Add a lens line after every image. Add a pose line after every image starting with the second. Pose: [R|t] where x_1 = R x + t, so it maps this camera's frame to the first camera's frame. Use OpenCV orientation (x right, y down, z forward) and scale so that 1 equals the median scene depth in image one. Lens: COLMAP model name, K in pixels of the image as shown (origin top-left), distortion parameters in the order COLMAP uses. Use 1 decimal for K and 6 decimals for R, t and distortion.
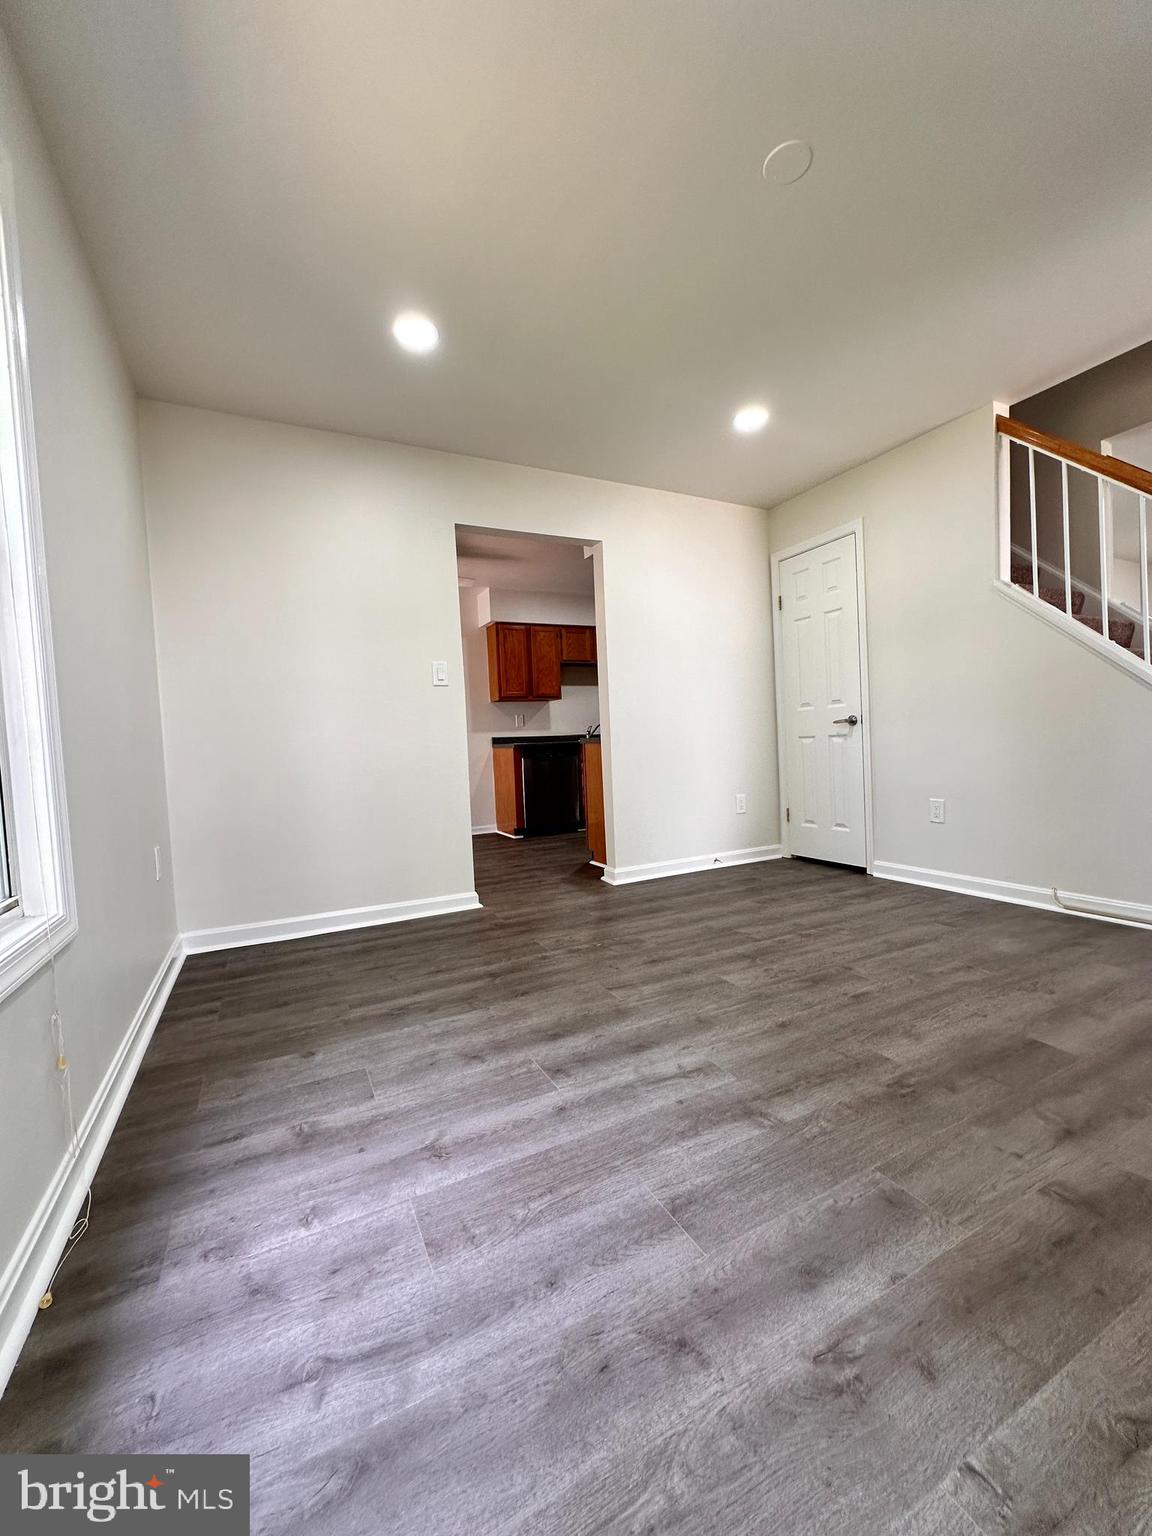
lens RADIAL K [[611.3, 0, 576.0], [0, 611.3, 768.0], [0, 0, 1]] dist [-0.002909, 0.000895]
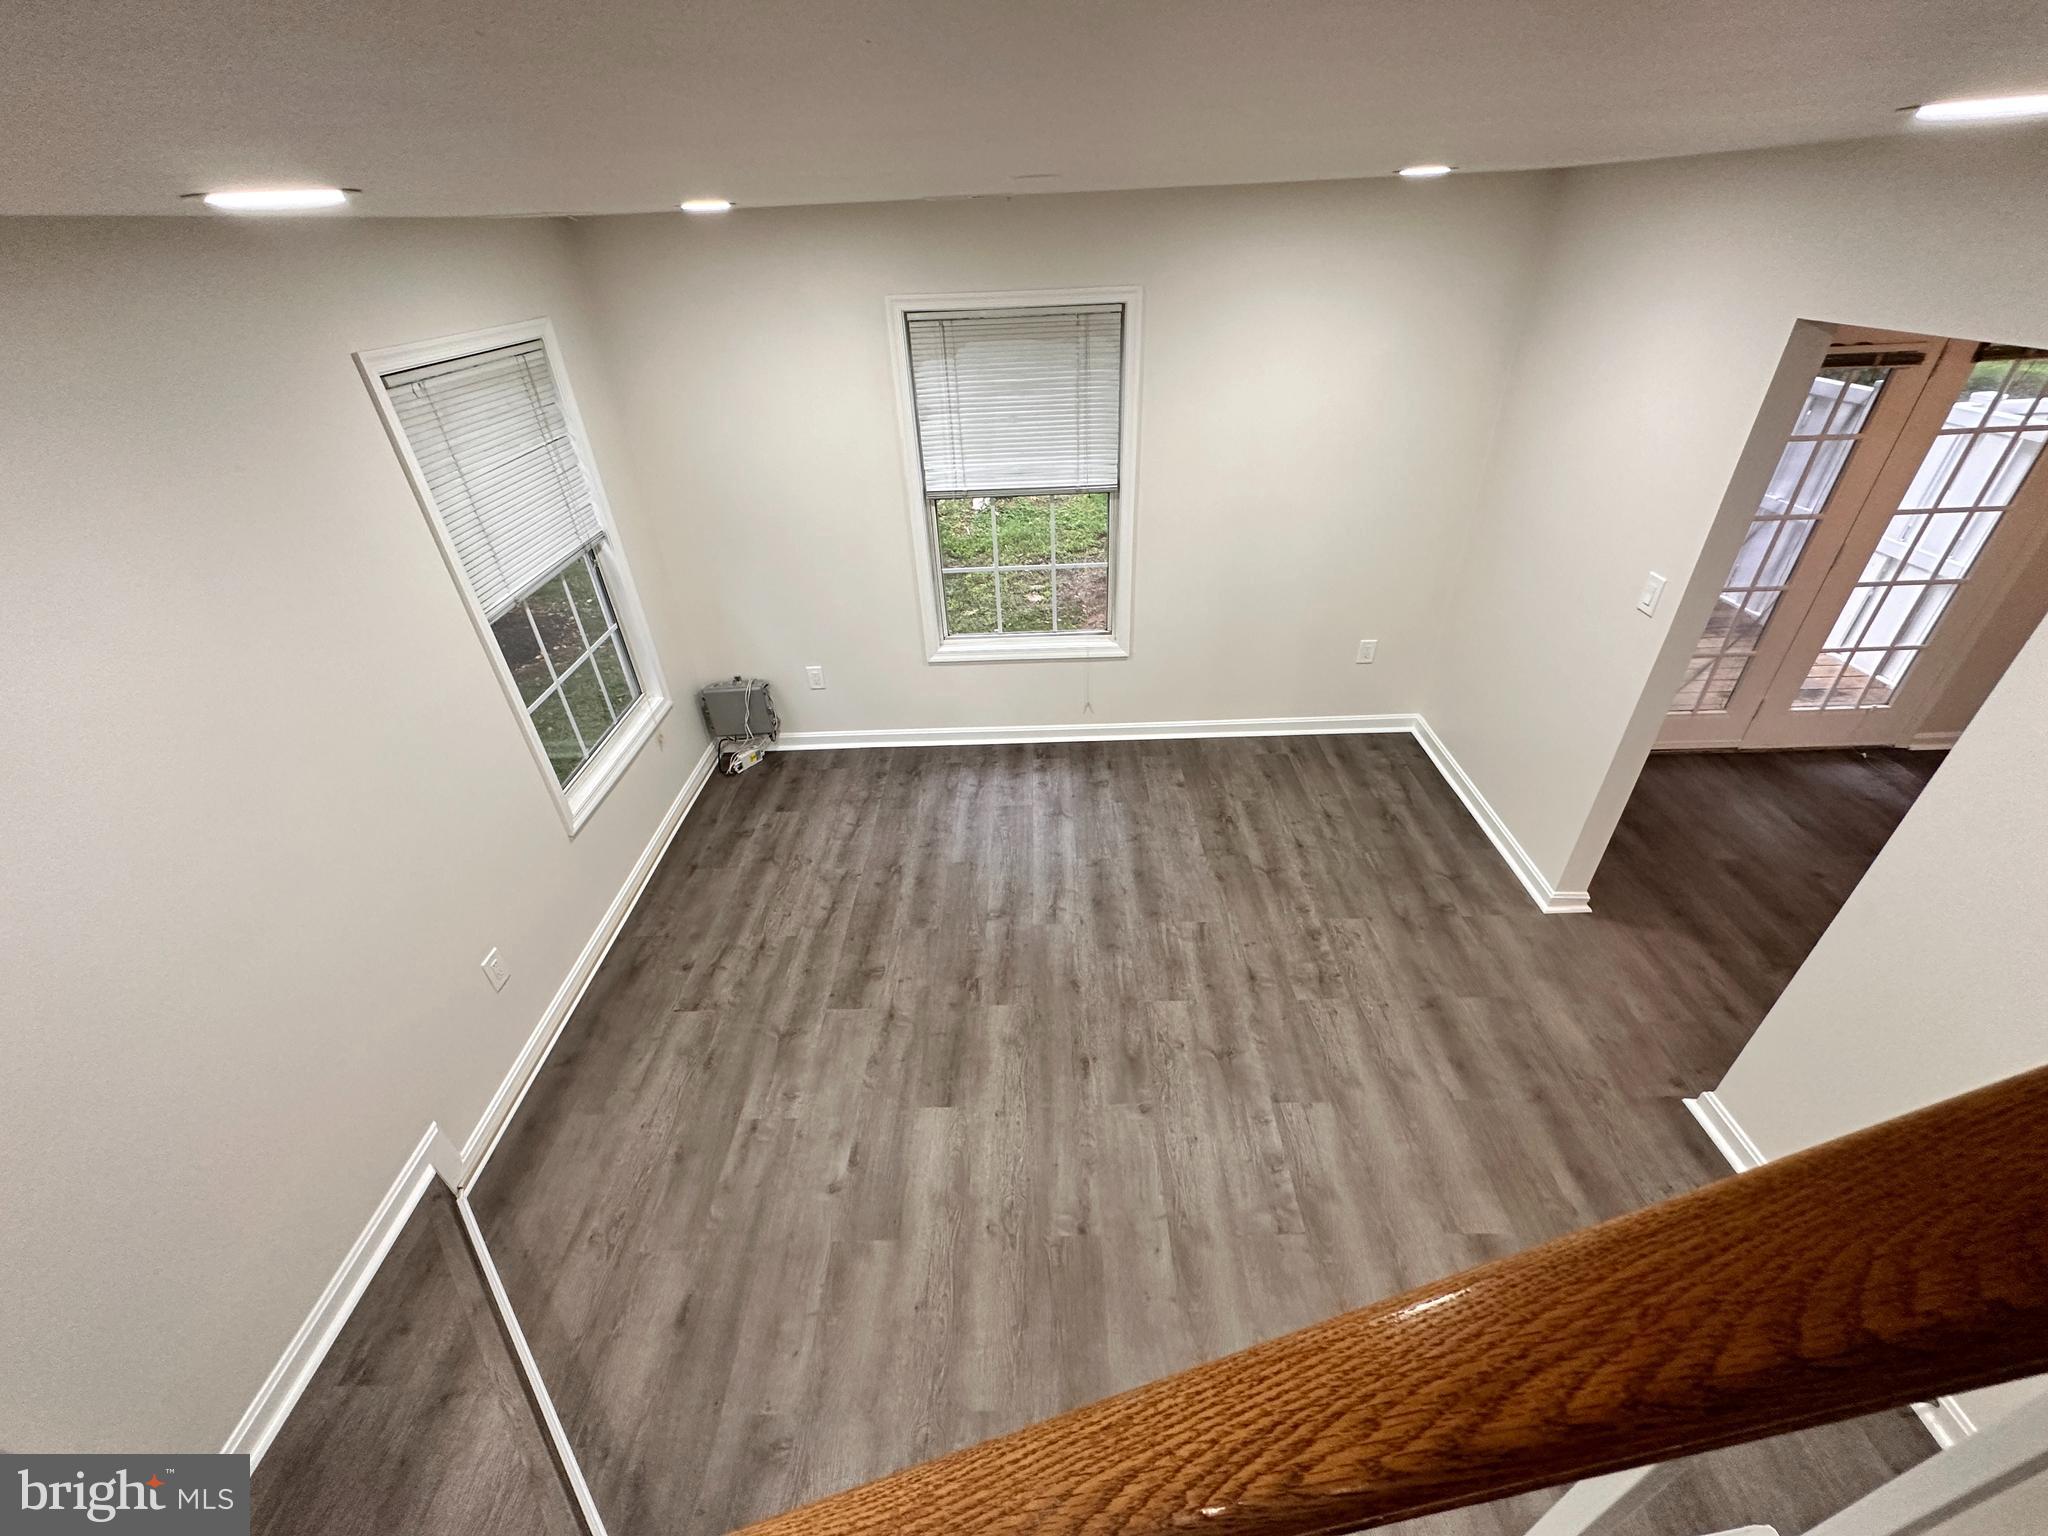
lens RADIAL K [[815.1, 0, 1024.0], [0, 815.1, 768.0], [0, 0, 1]] dist [-0.002909, 0.000895]
pose [[-0.453713, 0.547083, -0.703452, 0.980212], [0.026348, 0.797267, 0.603051, -0.699553], [0.890759, 0.255077, -0.376145, 1.057450]]
